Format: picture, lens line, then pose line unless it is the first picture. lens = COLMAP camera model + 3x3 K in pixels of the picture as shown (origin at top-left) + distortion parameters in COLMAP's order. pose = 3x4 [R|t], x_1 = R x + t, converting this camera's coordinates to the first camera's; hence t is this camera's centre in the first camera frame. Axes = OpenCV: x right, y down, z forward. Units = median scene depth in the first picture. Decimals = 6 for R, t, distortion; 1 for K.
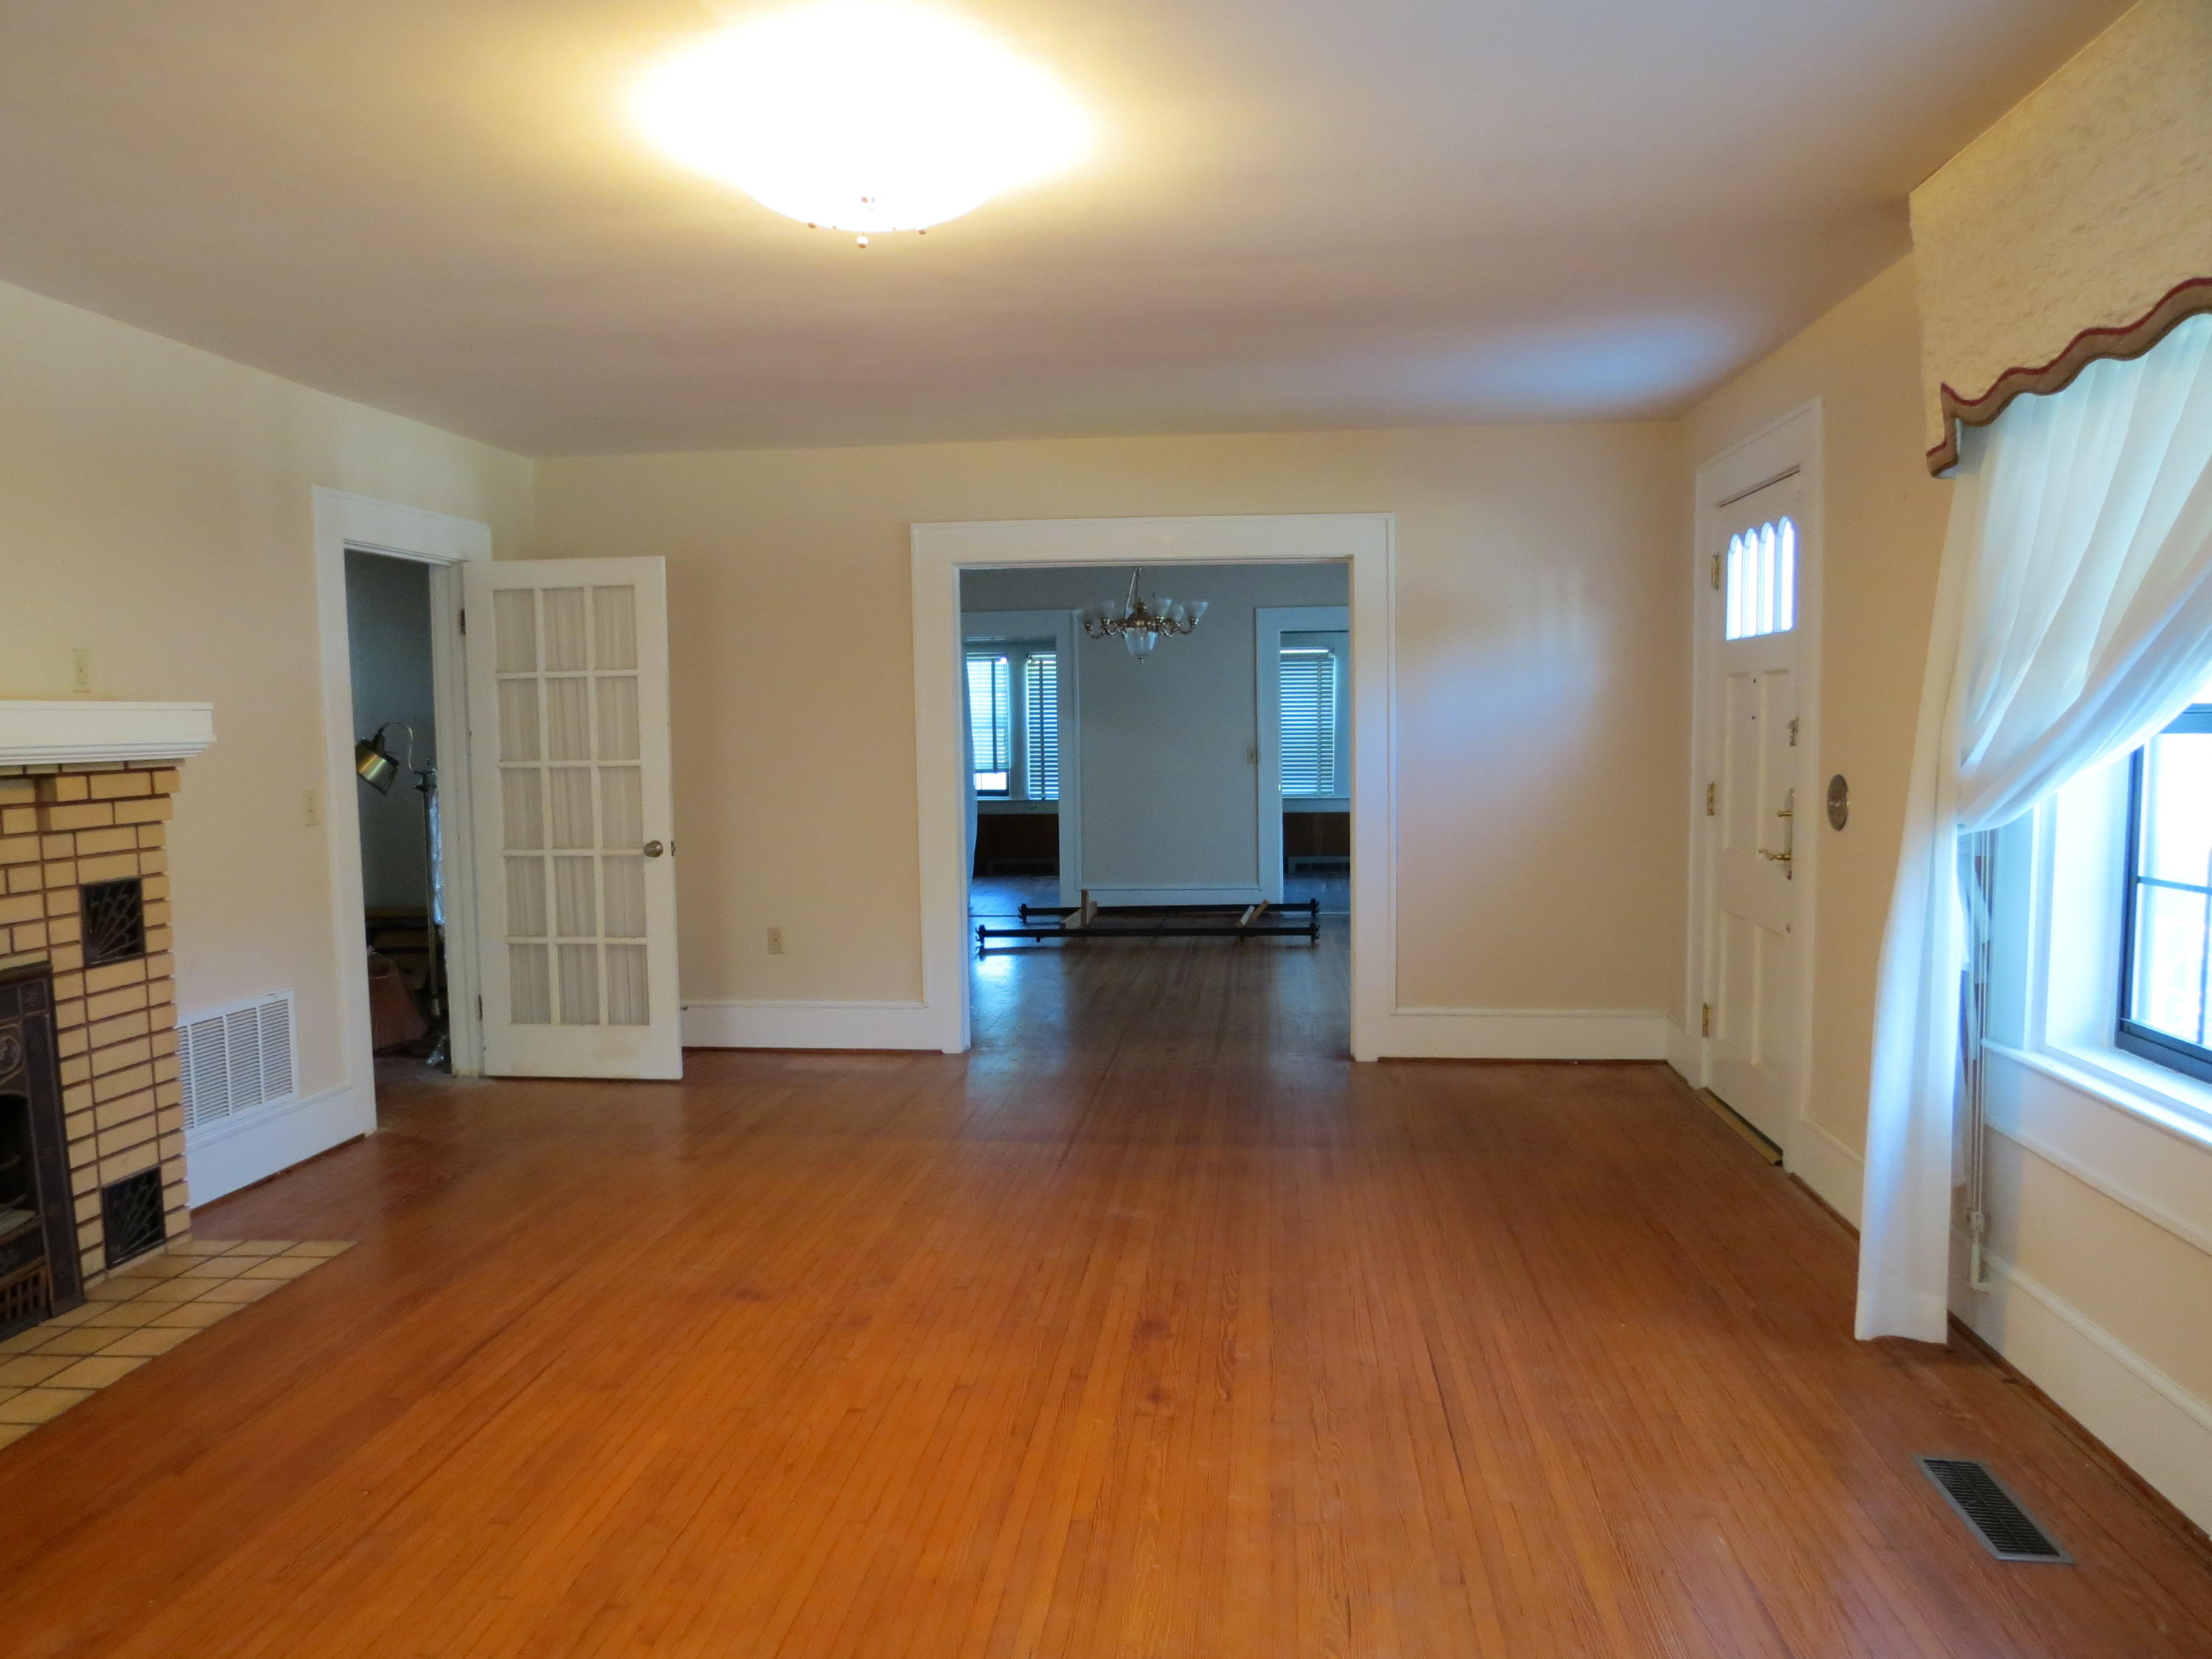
lens RADIAL K [[1615.2, 0, 1100.8], [0, 1615.2, 820.1], [0, 0, 1]] dist [-0.011007, -0.004041]
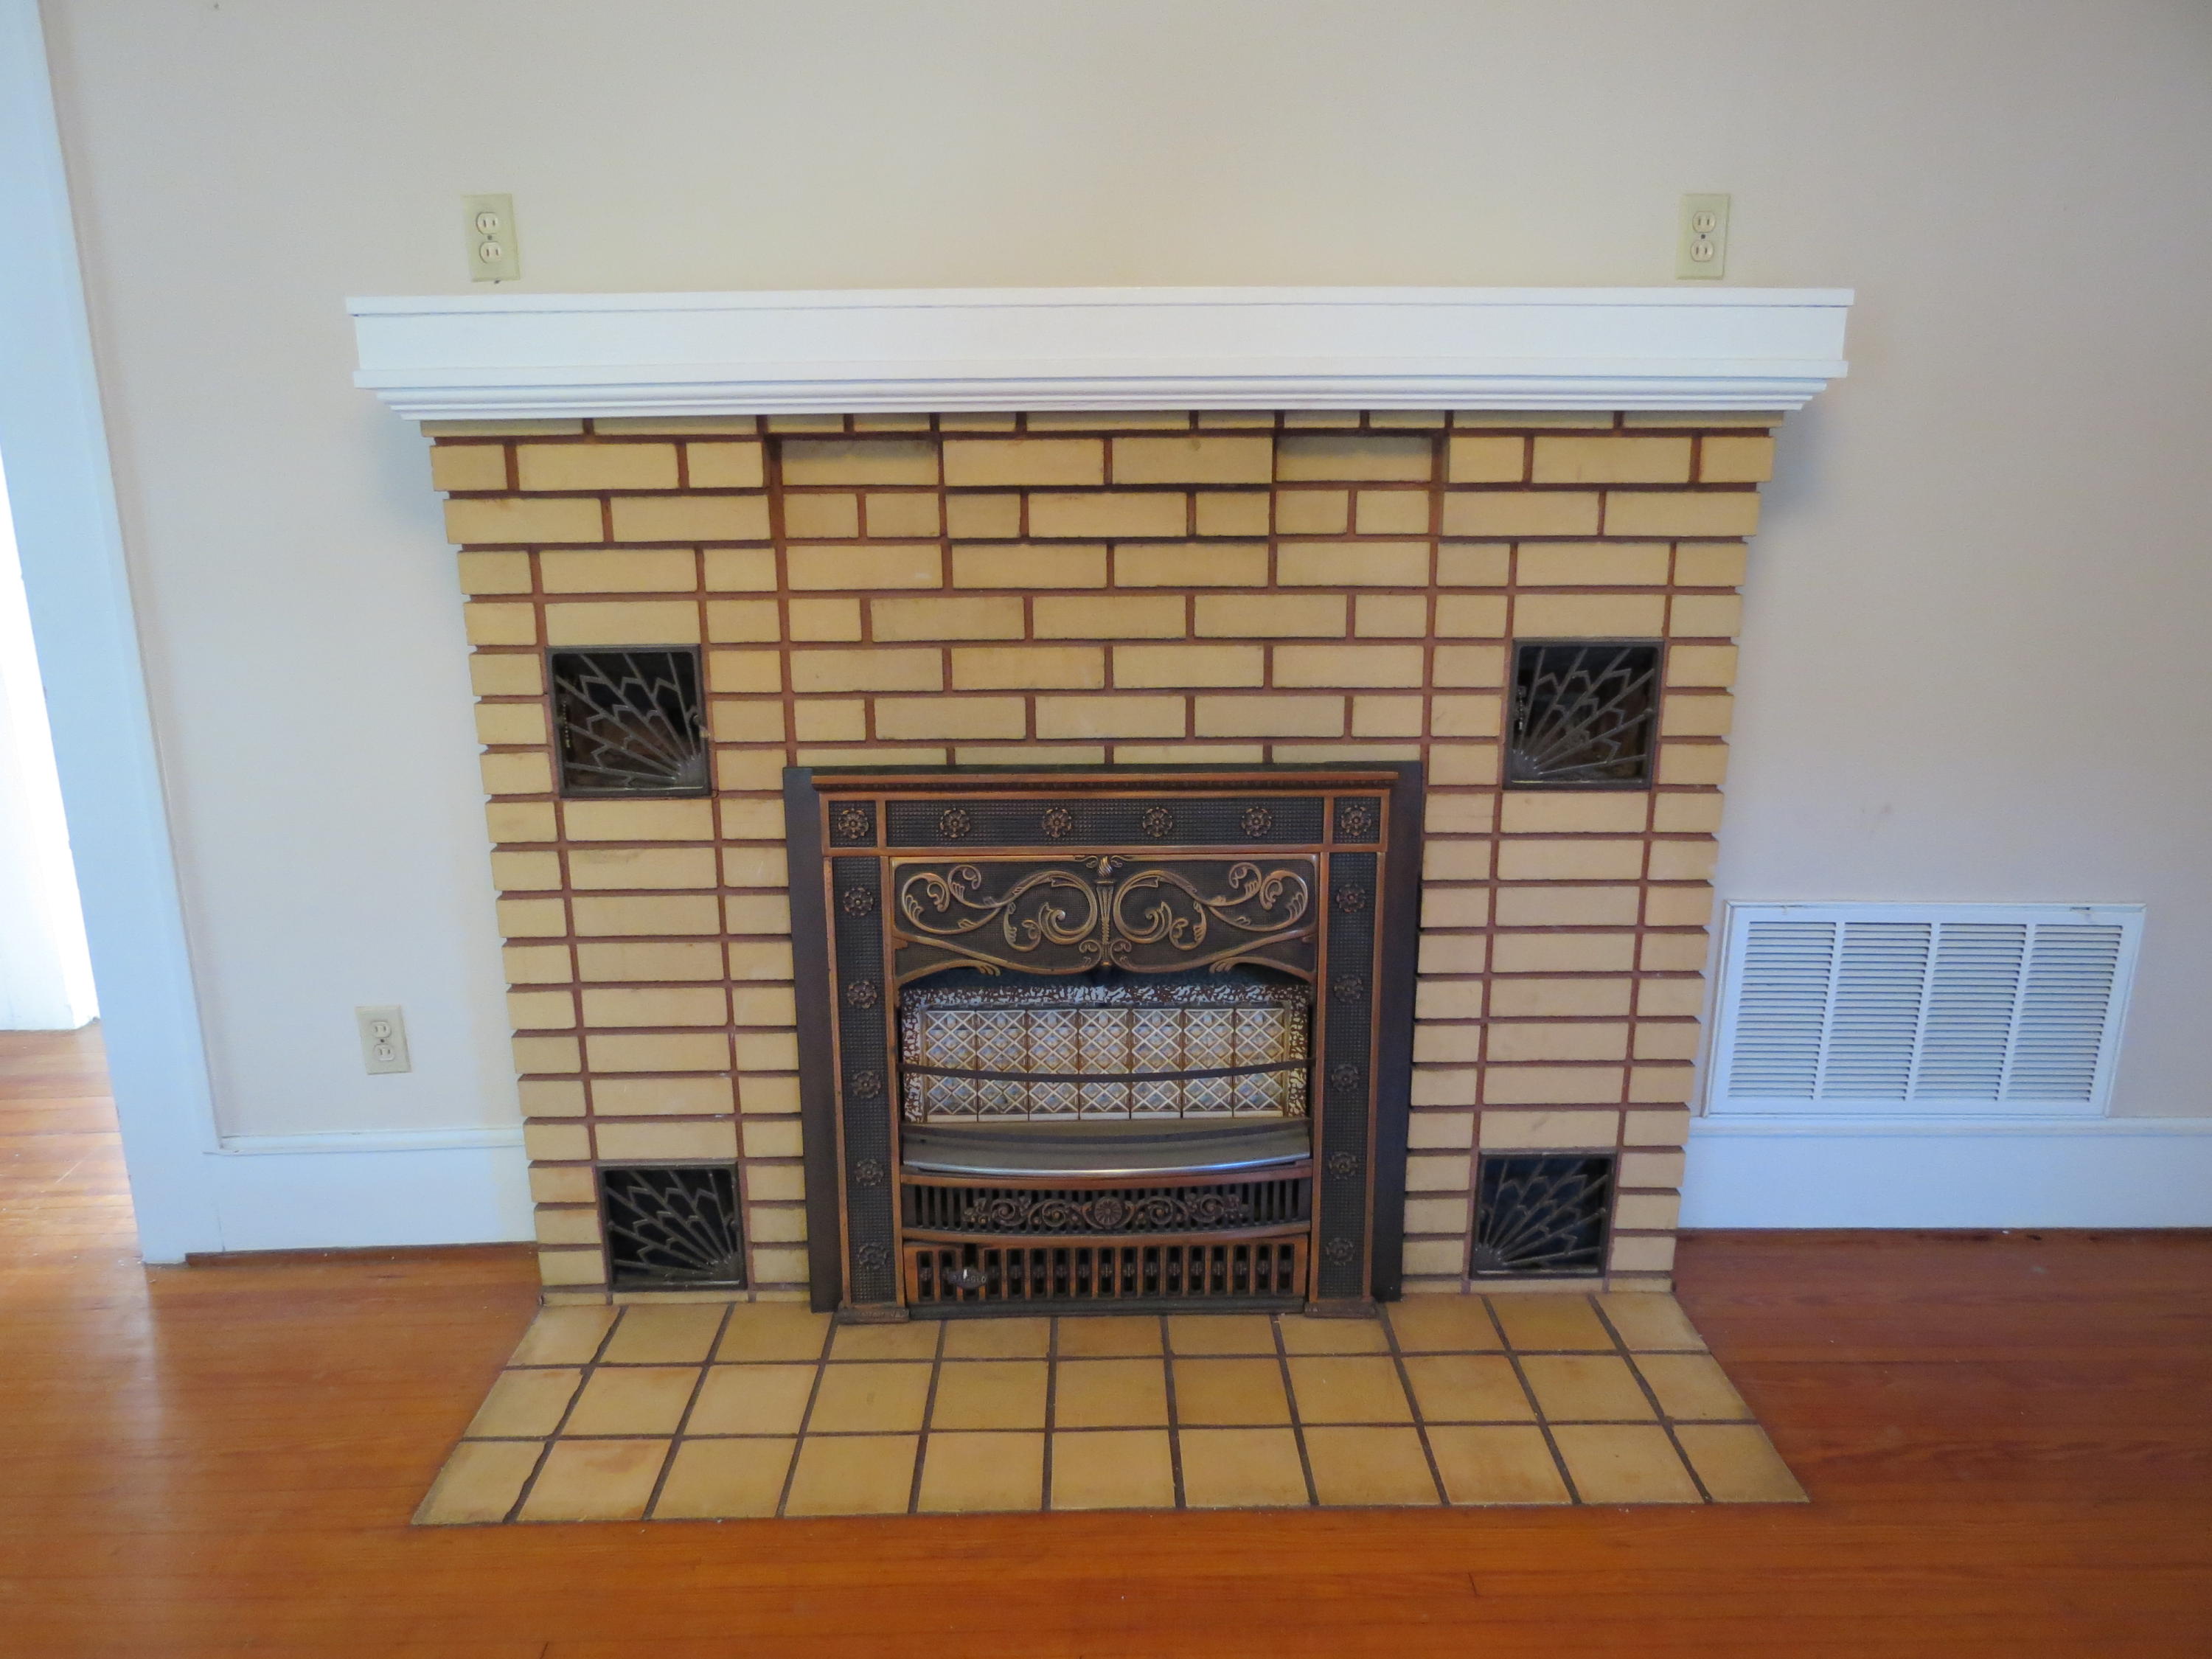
lens RADIAL K [[1615.2, 0, 1100.8], [0, 1615.2, 820.1], [0, 0, 1]] dist [-0.011007, -0.004041]
pose [[0.129824, 0.285497, -0.949546, -0.110504], [-0.066474, 0.958002, 0.278951, -0.044356], [0.989306, 0.026906, 0.143350, 0.770941]]
